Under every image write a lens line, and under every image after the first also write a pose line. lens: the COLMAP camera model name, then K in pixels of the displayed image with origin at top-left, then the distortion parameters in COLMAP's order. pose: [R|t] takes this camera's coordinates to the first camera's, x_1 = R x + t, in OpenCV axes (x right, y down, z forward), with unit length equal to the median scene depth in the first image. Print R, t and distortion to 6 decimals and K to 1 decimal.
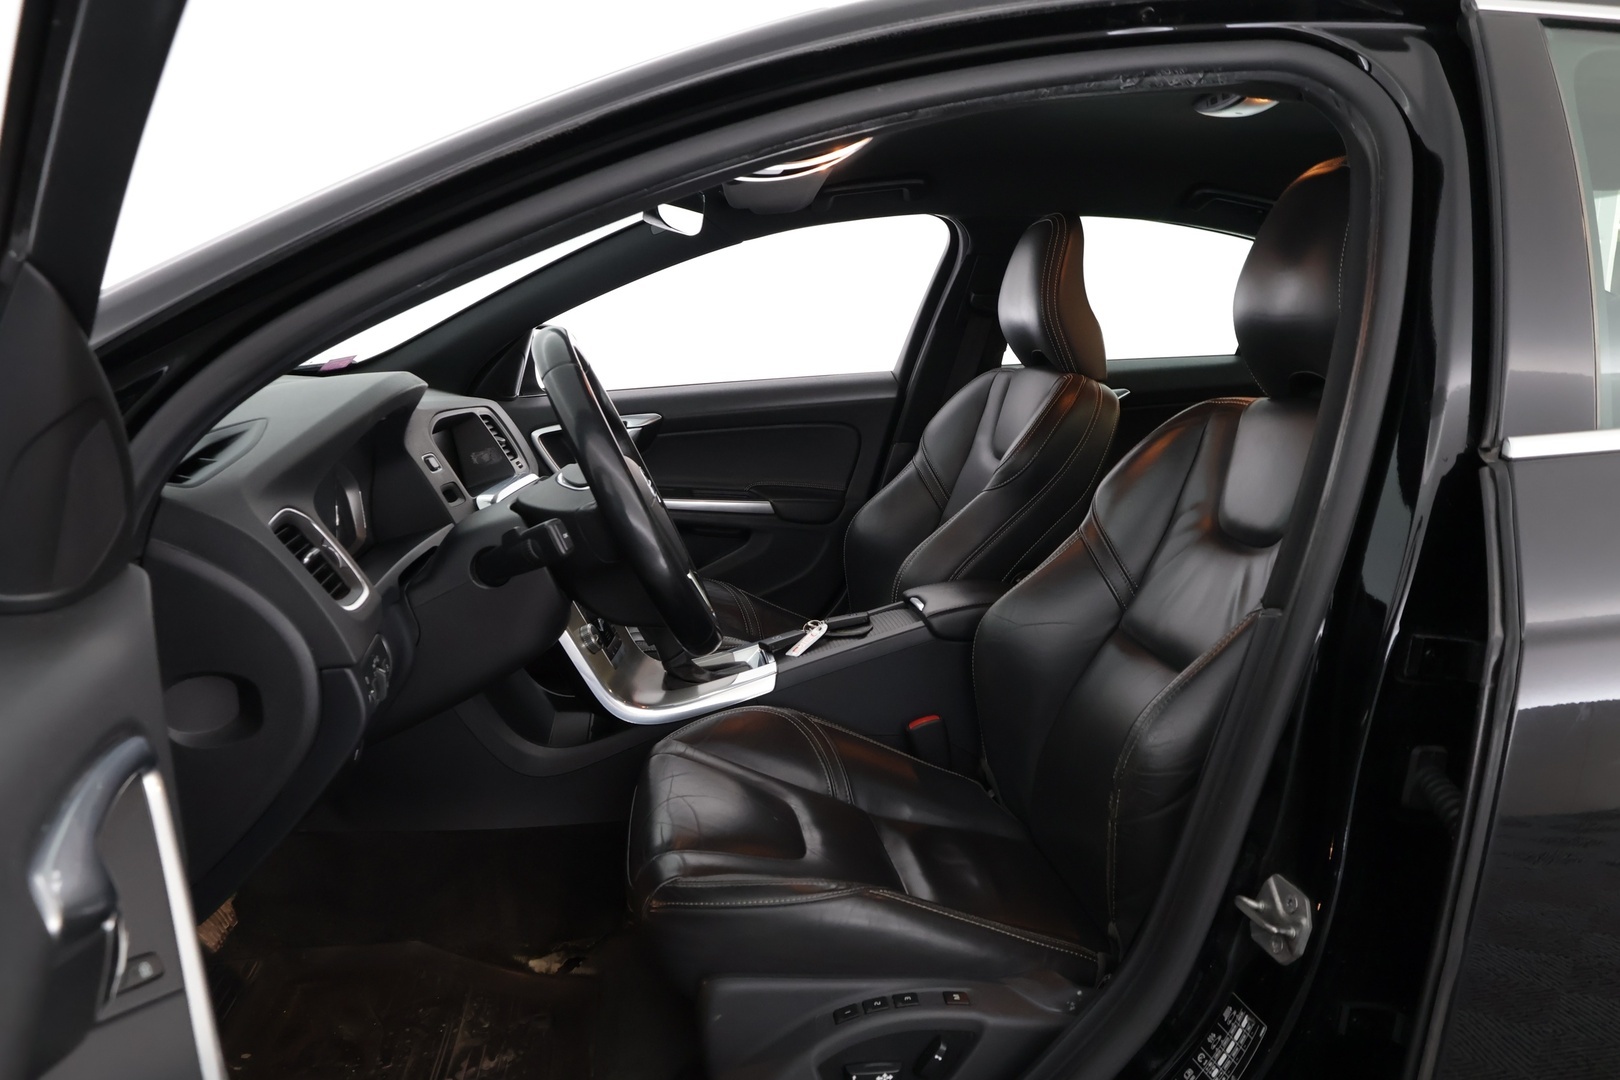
lens RADIAL K [[1122.5, 0, 810.0], [0, 1122.5, 540.0], [0, 0, 1]] dist [-0.001753, -0.000580]
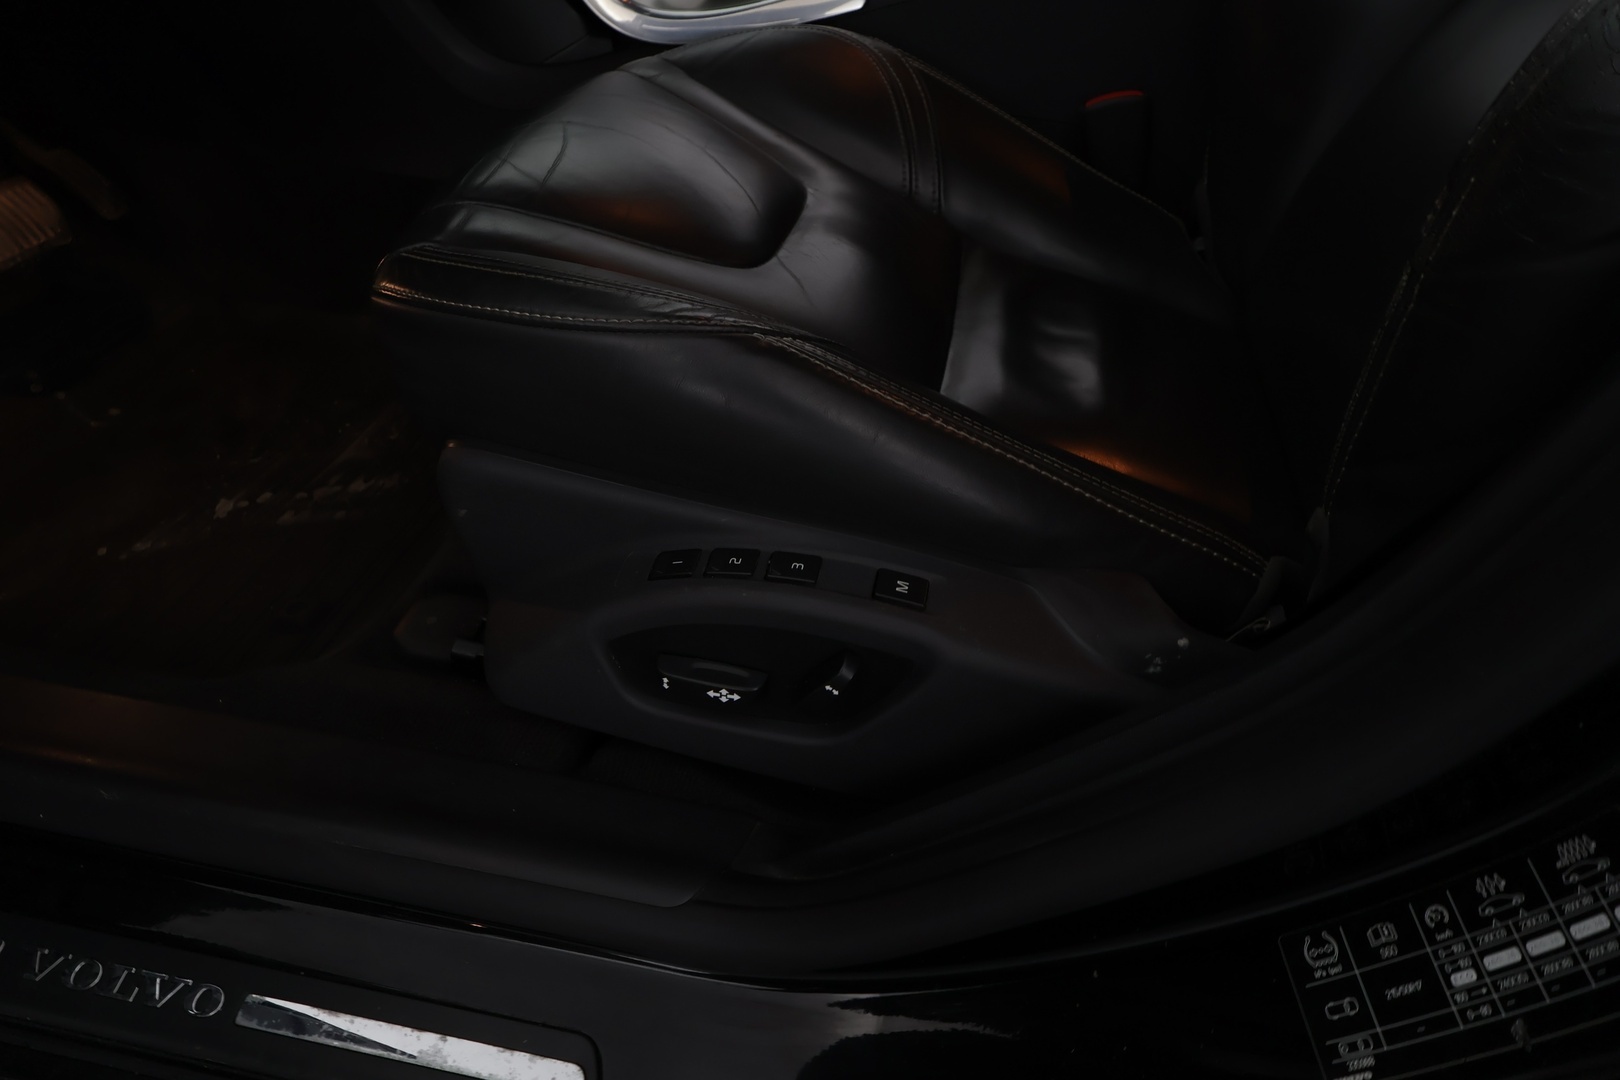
lens RADIAL K [[958.4, 0, 810.0], [0, 958.4, 540.0], [0, 0, 1]] dist [0.001162, -0.000470]
pose [[0.944079, 0.227001, -0.239135, 0.185020], [-0.086351, 0.870174, 0.485119, 0.201056], [0.318212, -0.437341, 0.841115, 0.662359]]
